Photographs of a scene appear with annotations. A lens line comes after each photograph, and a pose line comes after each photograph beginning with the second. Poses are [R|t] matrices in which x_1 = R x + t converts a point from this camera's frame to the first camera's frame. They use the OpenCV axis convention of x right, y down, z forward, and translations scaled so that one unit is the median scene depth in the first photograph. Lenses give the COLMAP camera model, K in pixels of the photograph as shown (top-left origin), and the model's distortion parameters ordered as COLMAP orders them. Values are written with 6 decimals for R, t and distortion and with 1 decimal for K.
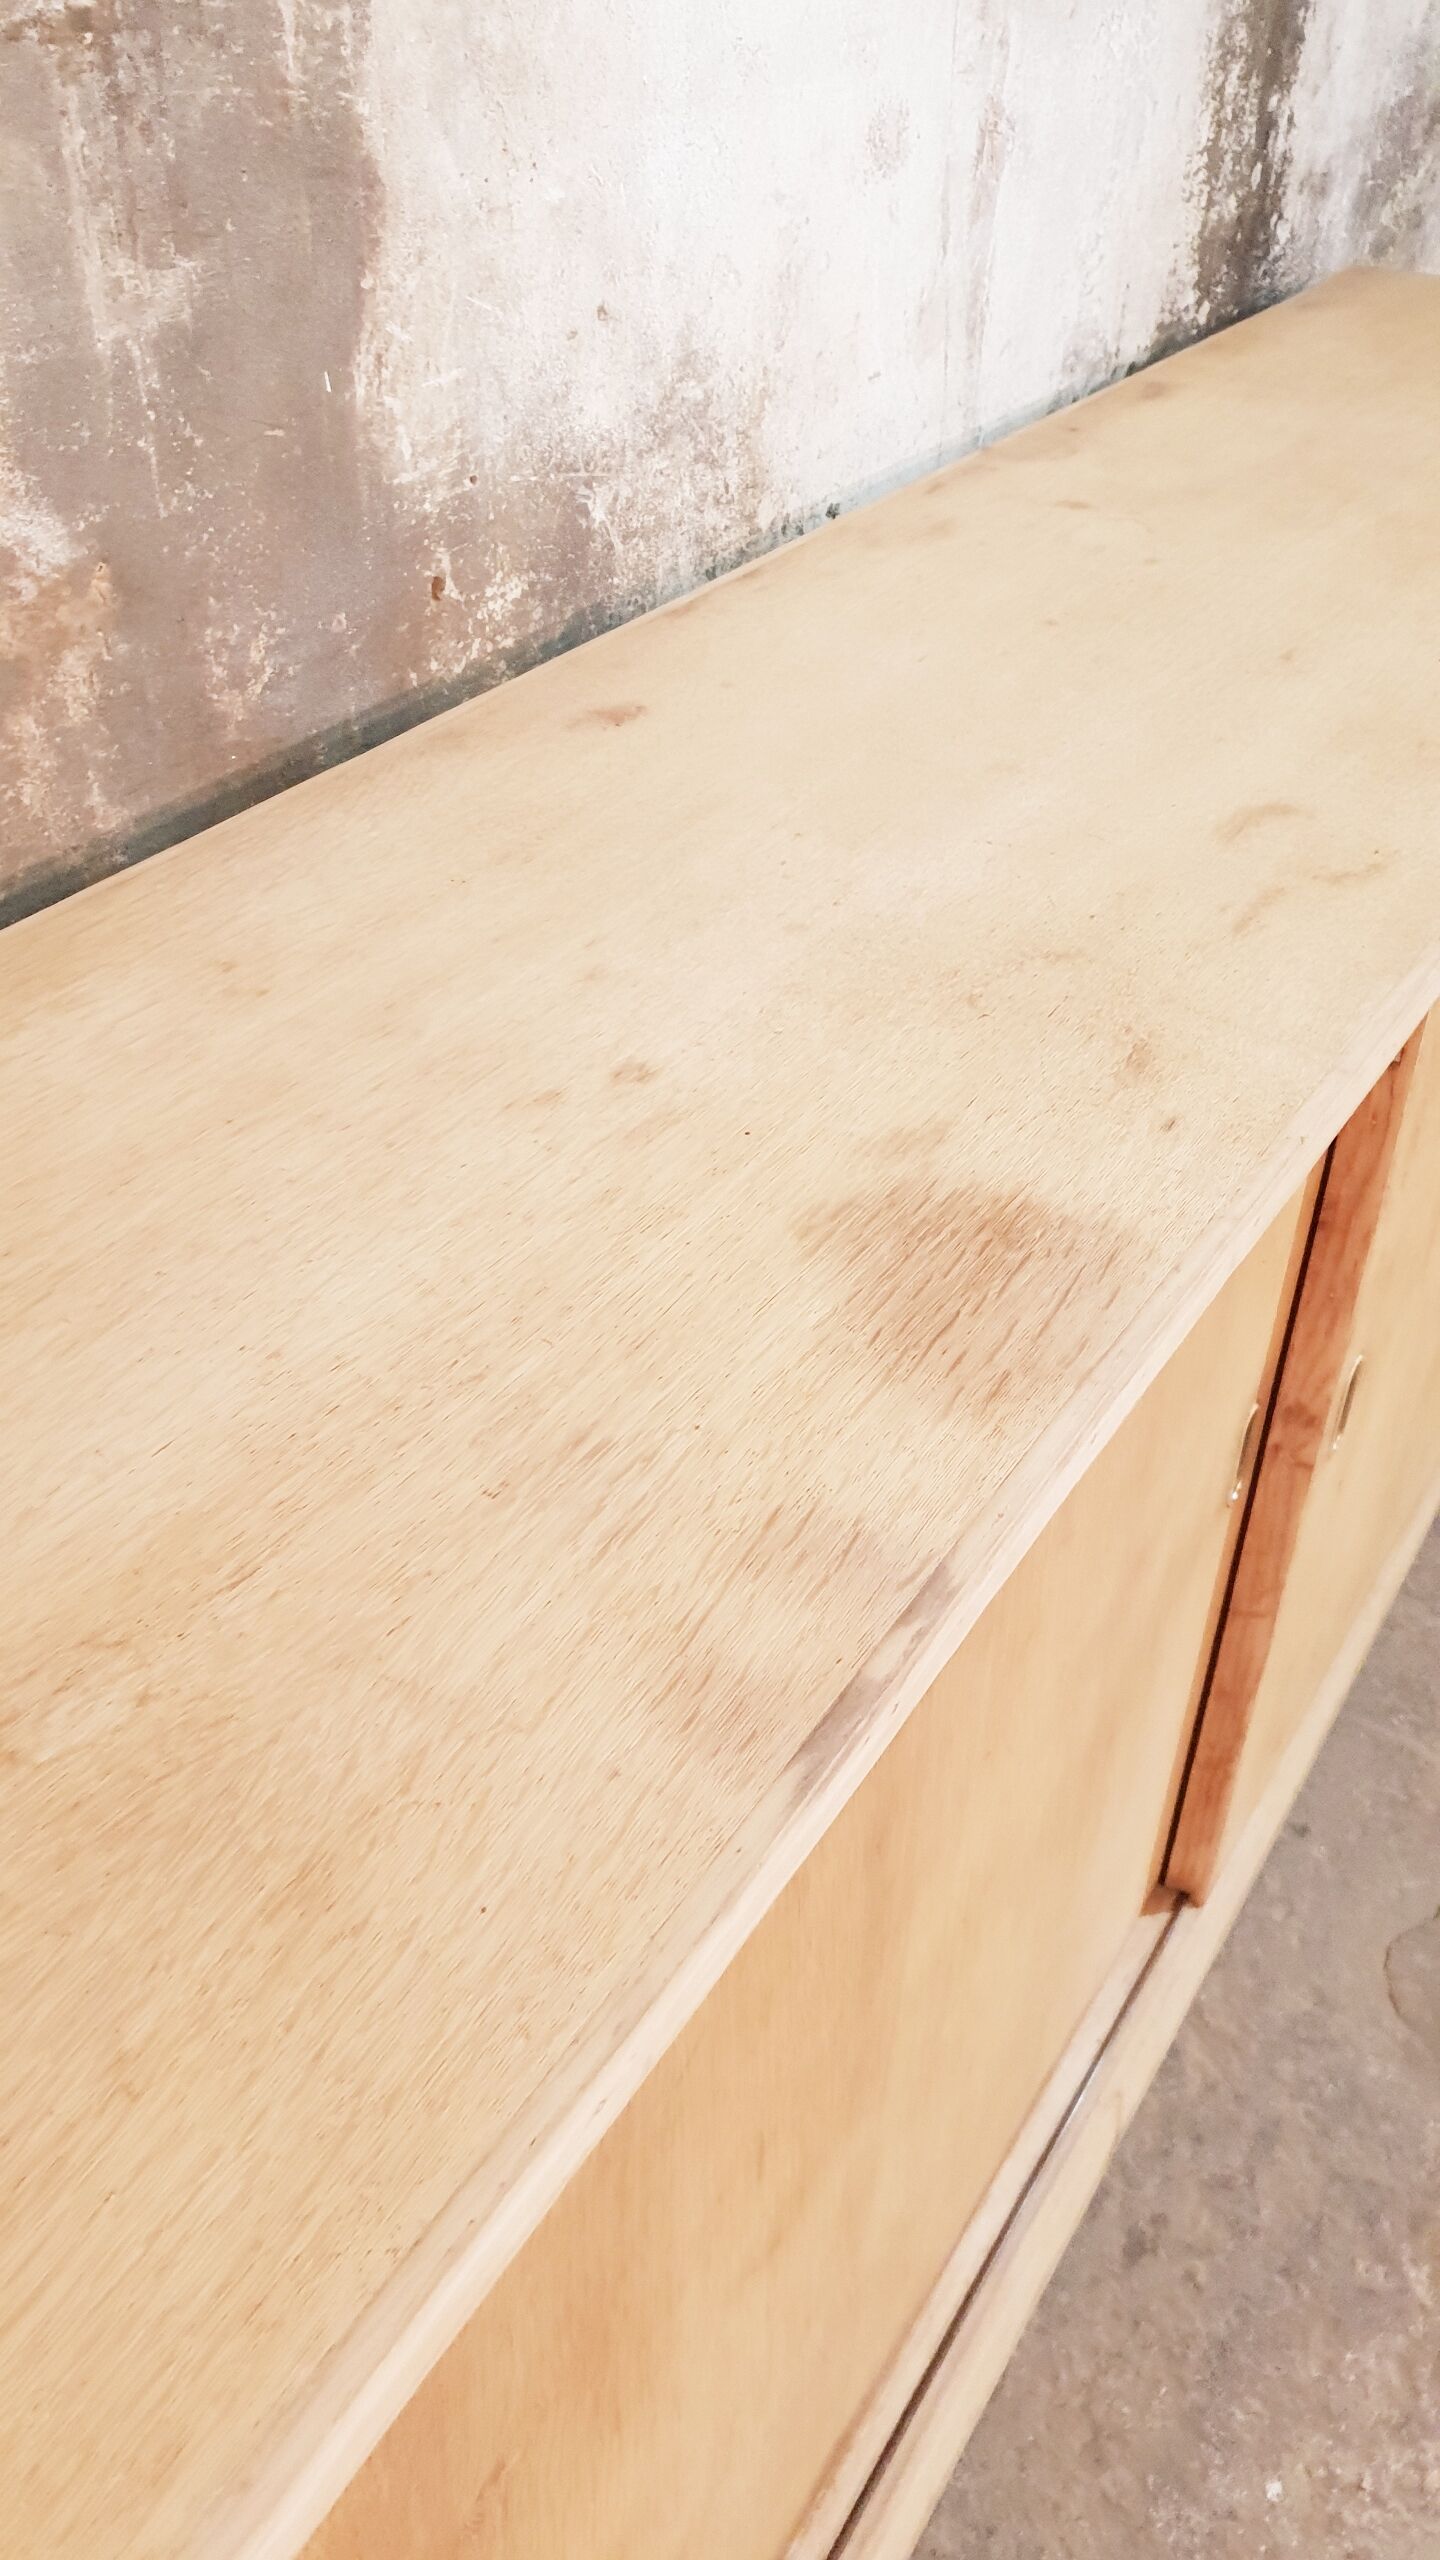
lens RADIAL K [[2003.0, 0, 746.6], [0, 2003.0, 1270.9], [0, 0, 1]] dist [-0.004681, 0.024242]
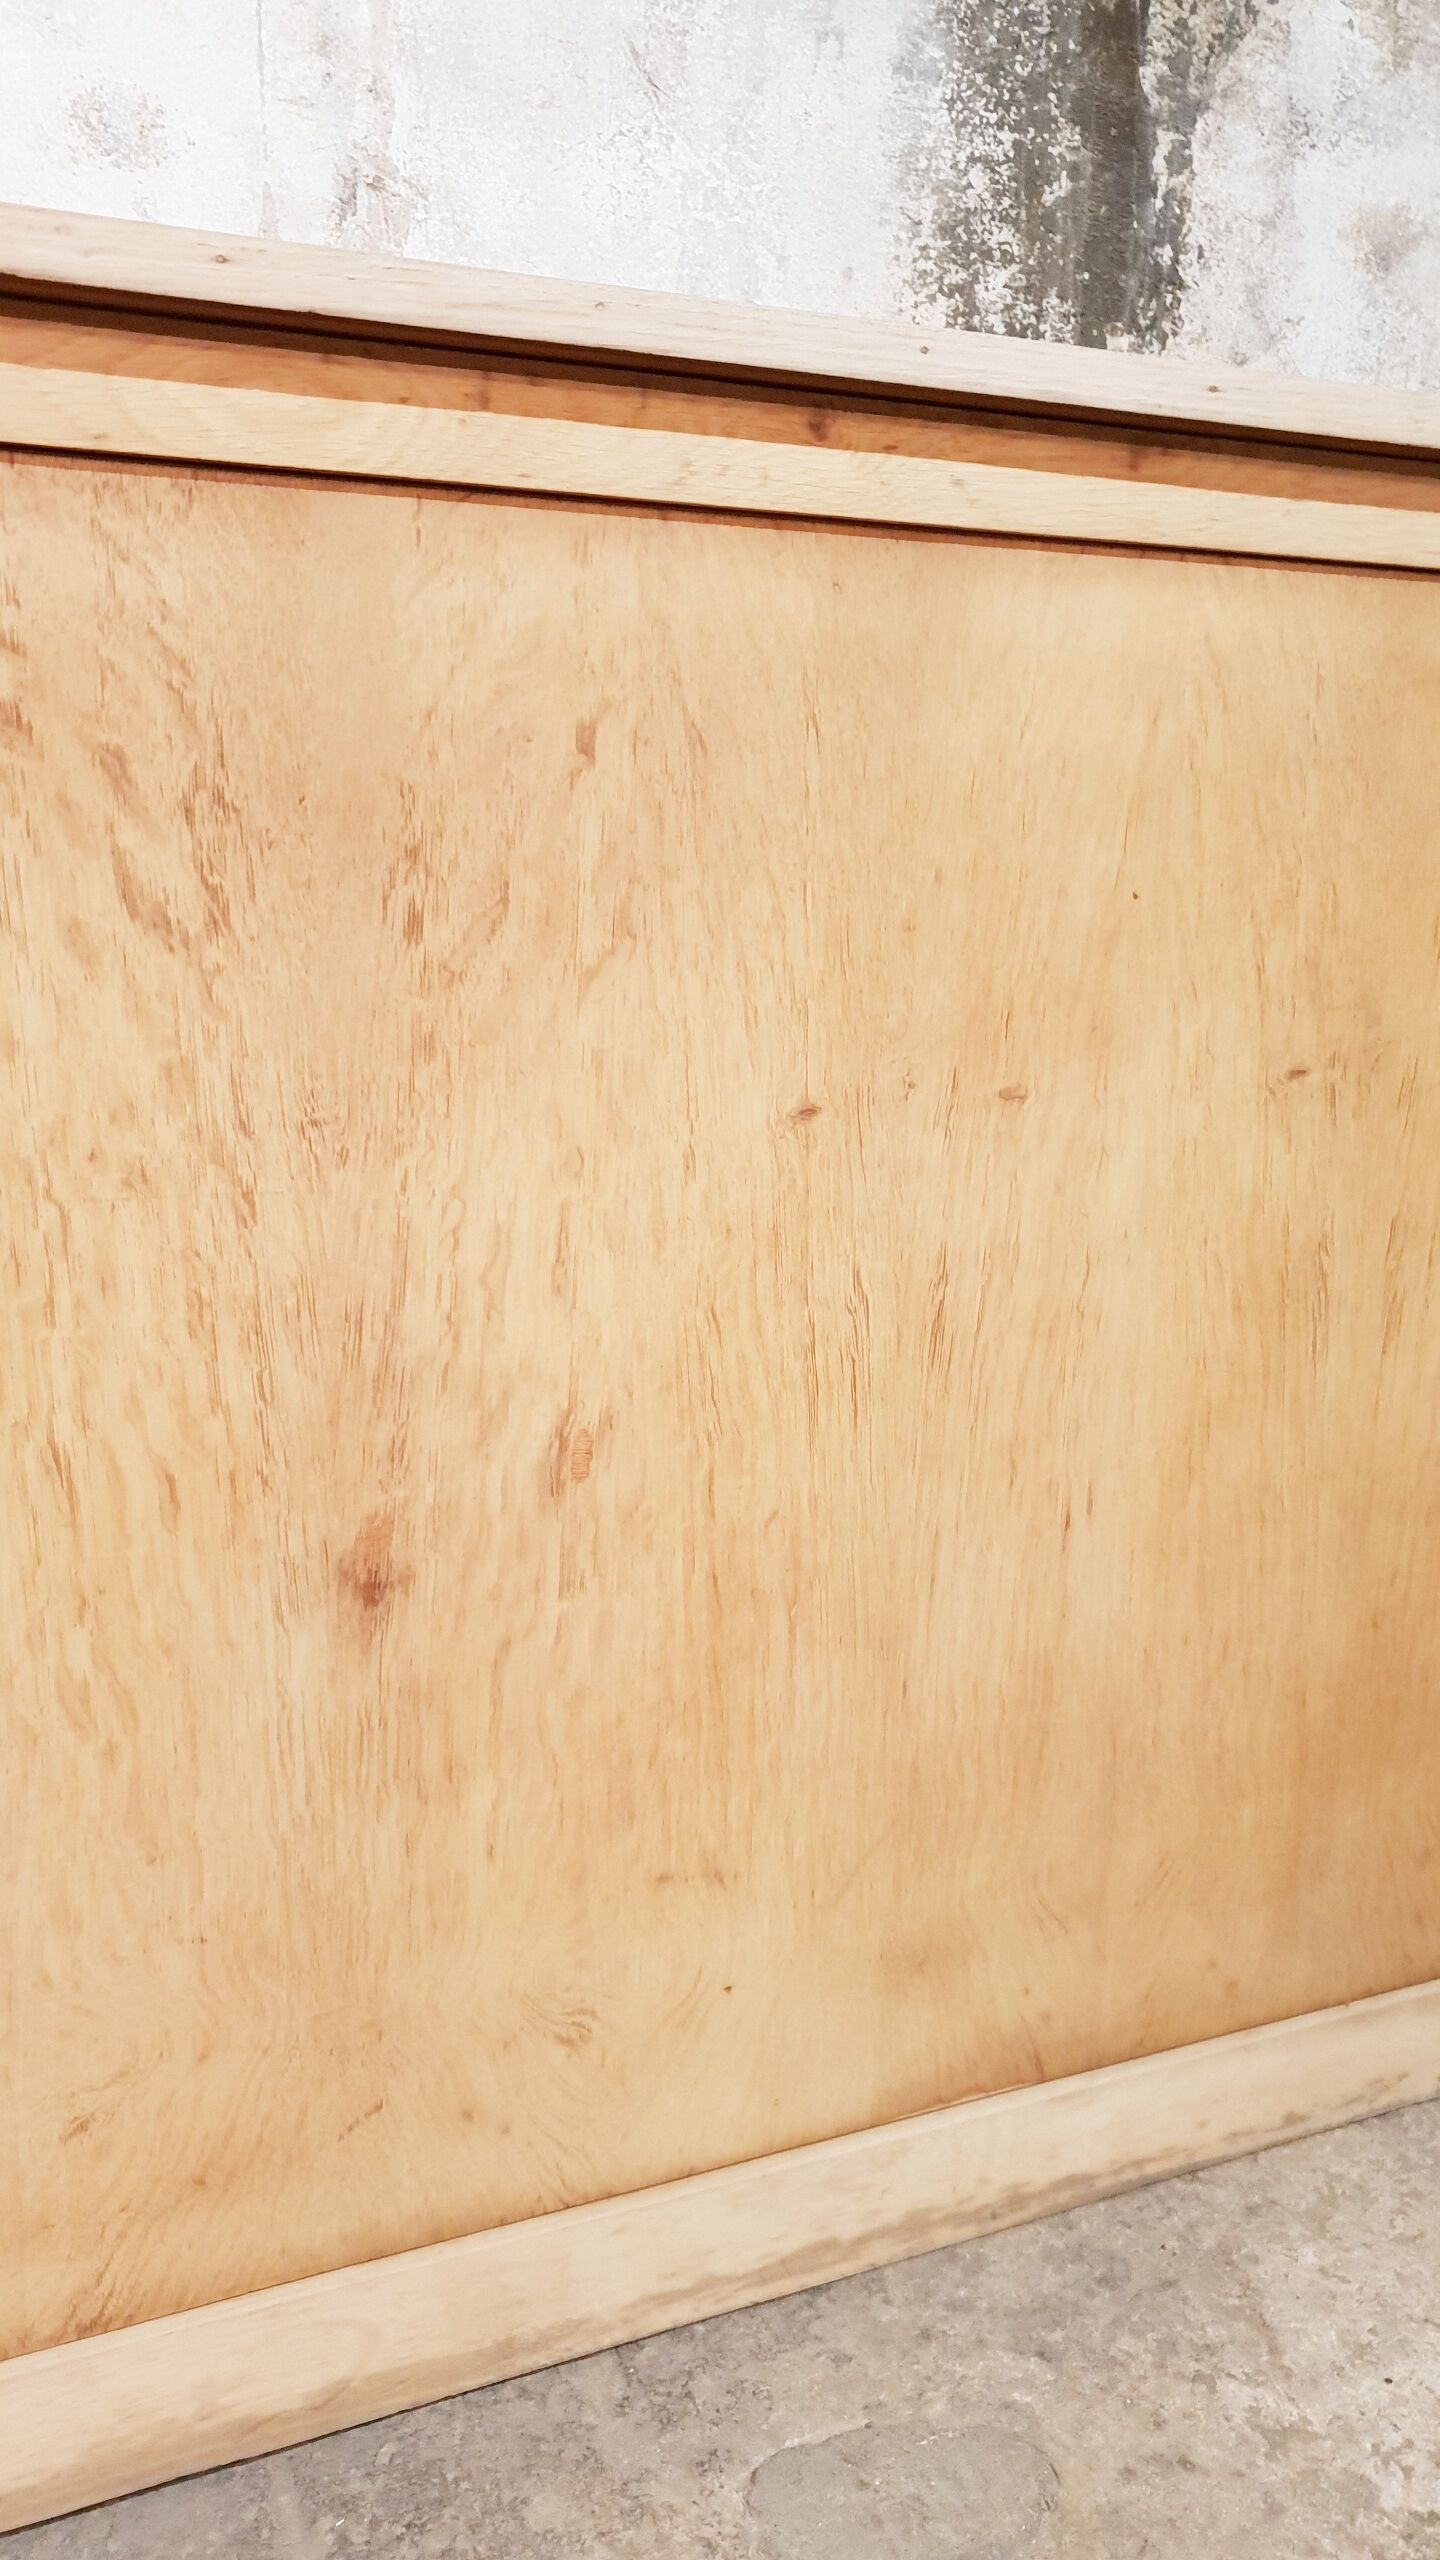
lens RADIAL K [[2003.0, 0, 721.9], [0, 2003.0, 1277.7], [0, 0, 1]] dist [-0.004681, 0.024242]
pose [[0.825289, 0.118357, -0.552168, 0.858304], [-0.343839, 0.880965, -0.325079, 0.098926], [0.447965, 0.458140, 0.767746, 0.657511]]
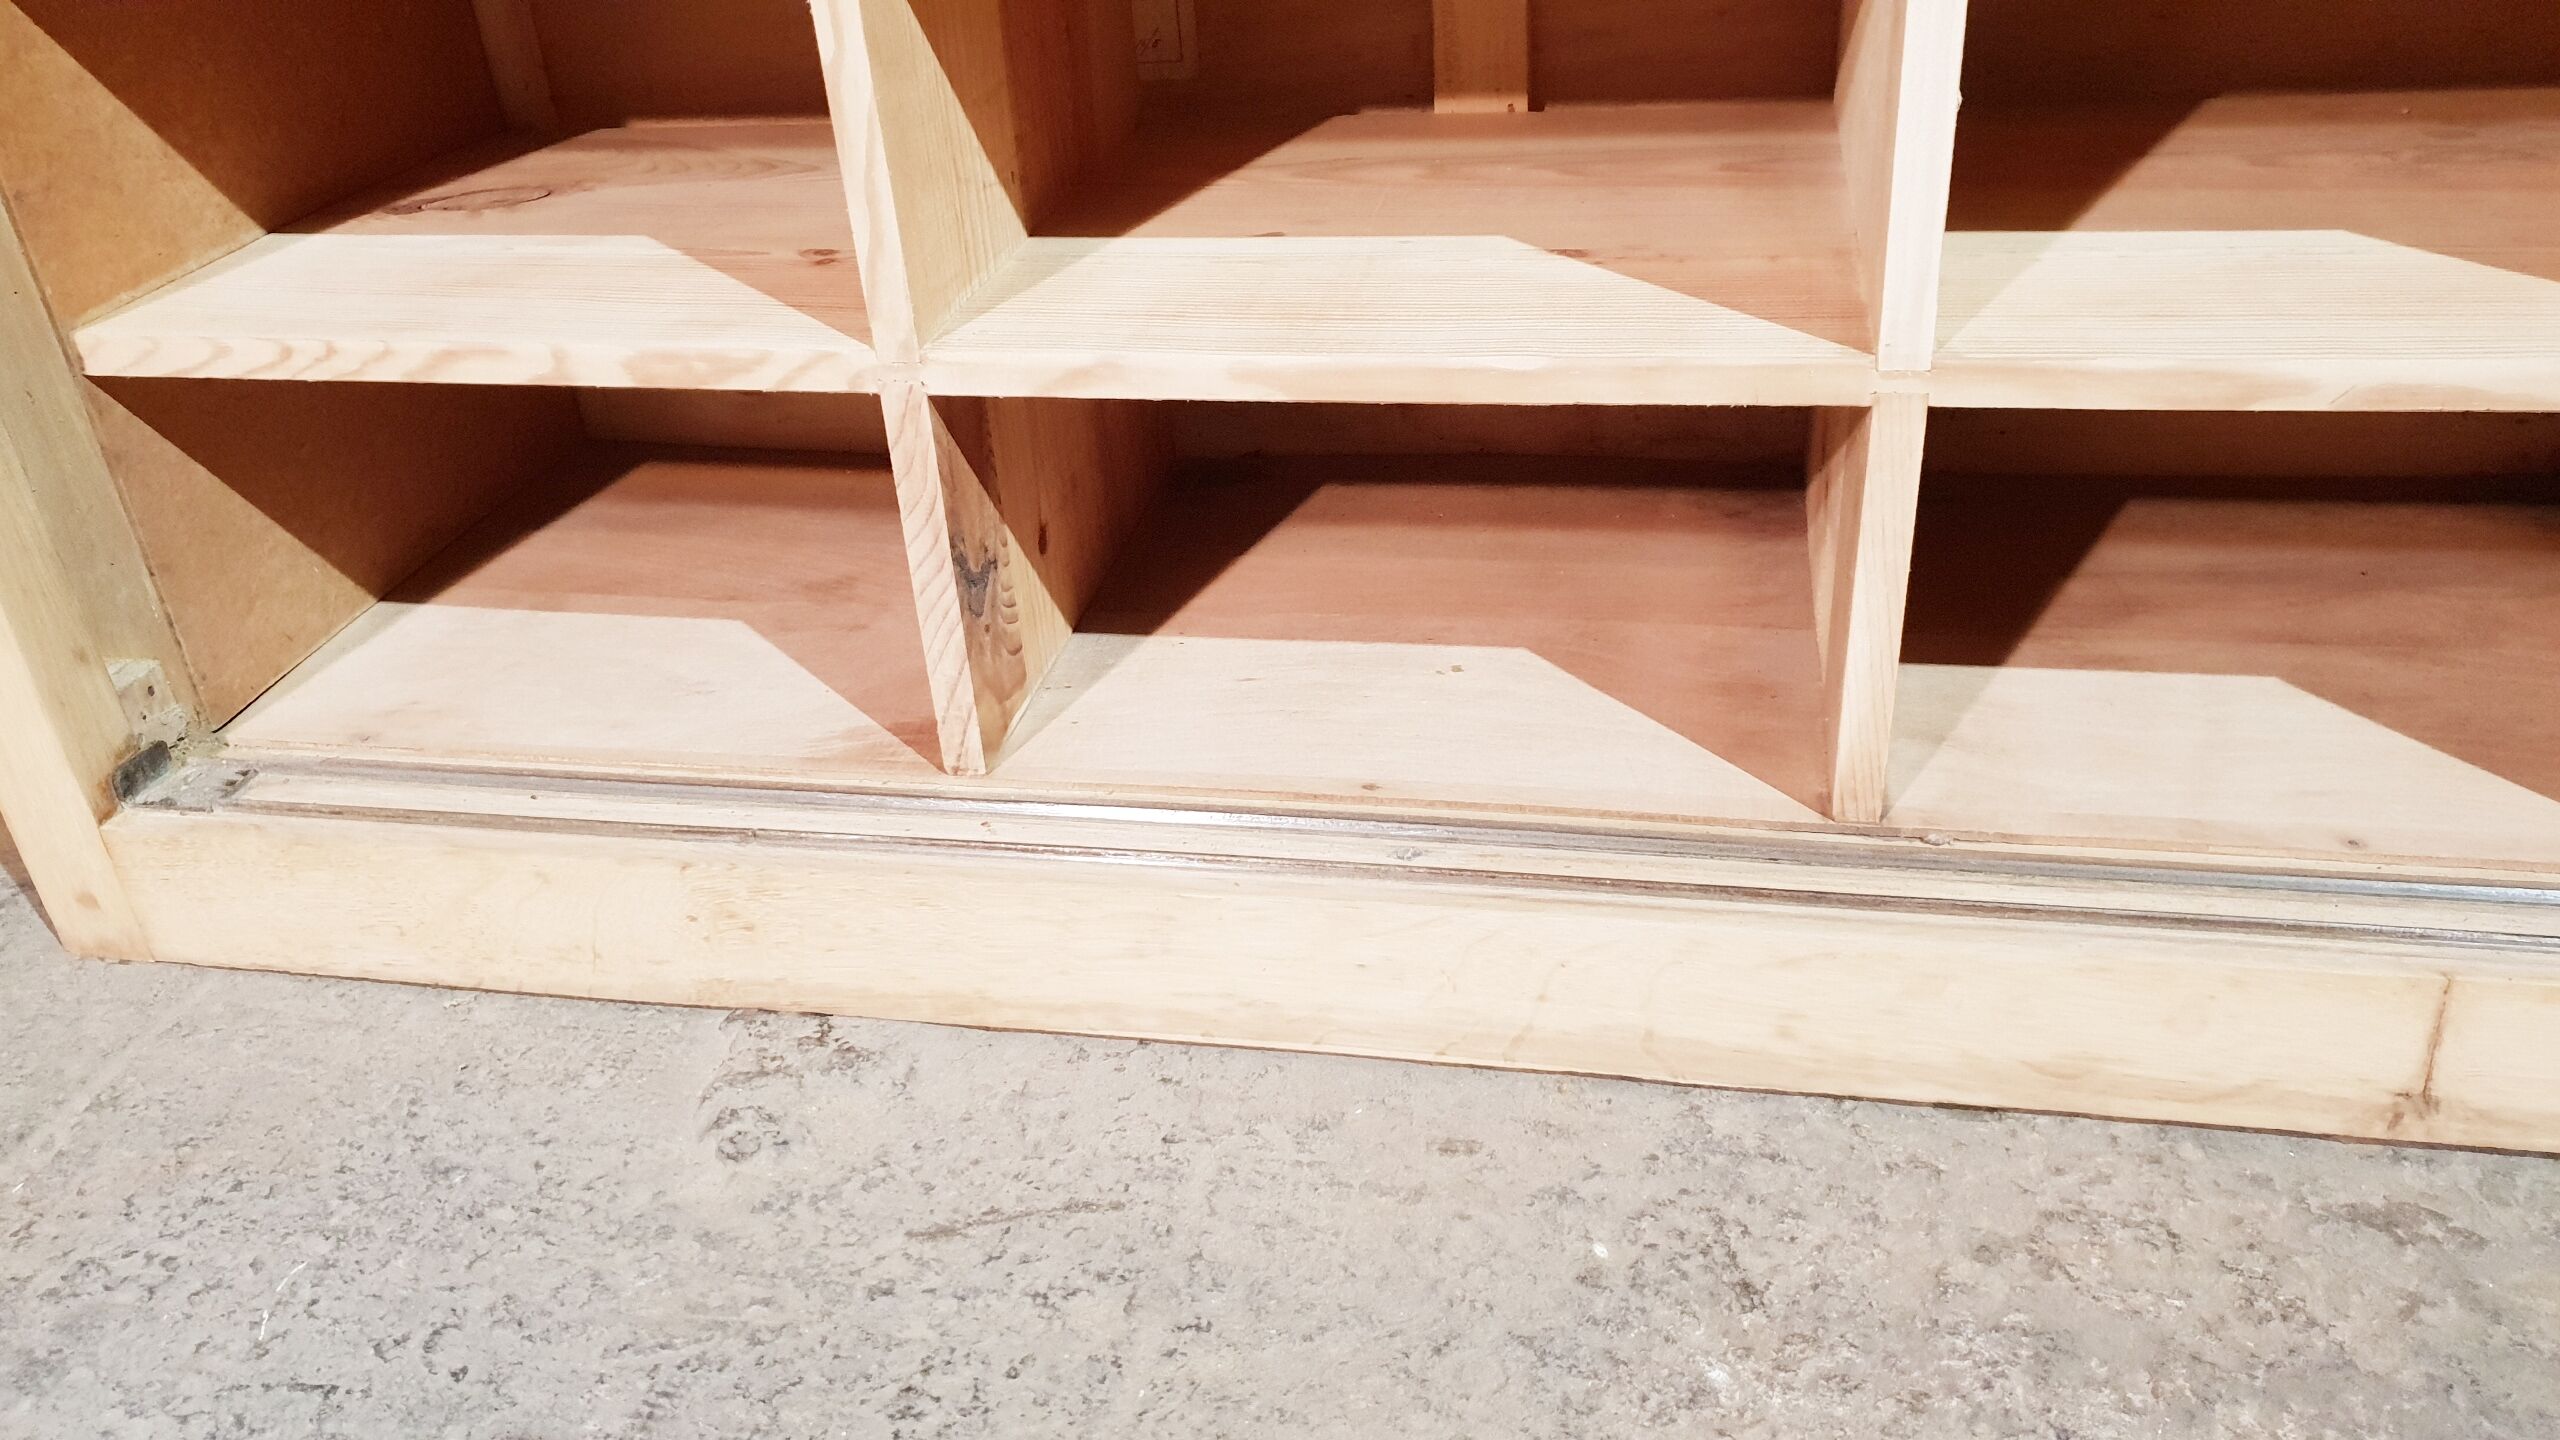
lens RADIAL K [[2003.0, 0, 1281.6], [0, 2003.0, 707.2], [0, 0, 1]] dist [-0.004681, 0.024242]
pose [[0.367606, 0.432238, -0.823430, 0.478484], [-0.501306, 0.837871, 0.216020, 0.415870], [0.783300, 0.333380, 0.524690, 0.464610]]
